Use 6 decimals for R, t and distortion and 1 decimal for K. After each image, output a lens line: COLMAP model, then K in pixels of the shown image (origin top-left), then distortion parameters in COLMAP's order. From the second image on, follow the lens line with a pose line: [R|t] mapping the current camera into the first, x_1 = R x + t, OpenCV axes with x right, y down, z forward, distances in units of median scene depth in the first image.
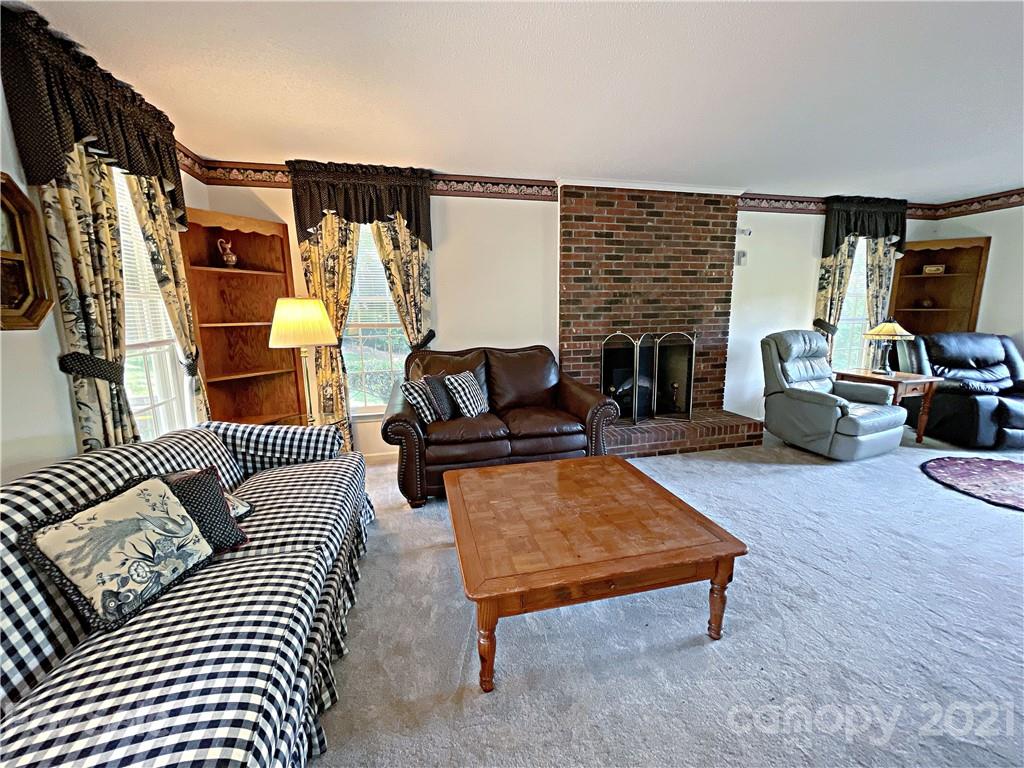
lens RADIAL K [[415.2, 0, 514.4], [0, 415.2, 382.9], [0, 0, 1]] dist [-0.001147, -0.000223]
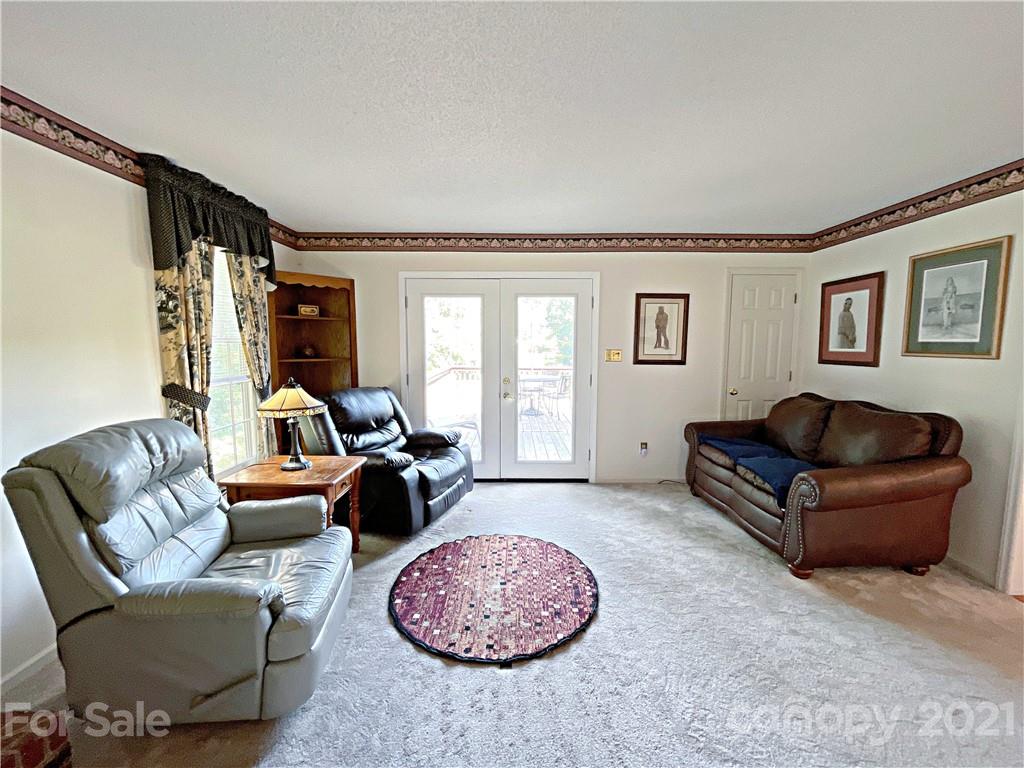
lens RADIAL K [[415.2, 0, 514.4], [0, 415.2, 382.9], [0, 0, 1]] dist [-0.001147, -0.000223]
pose [[0.248266, -0.080785, 0.965318, 0.370584], [0.165692, 0.985372, 0.039849, -0.116825], [-0.954416, 0.150052, 0.258020, 0.498421]]
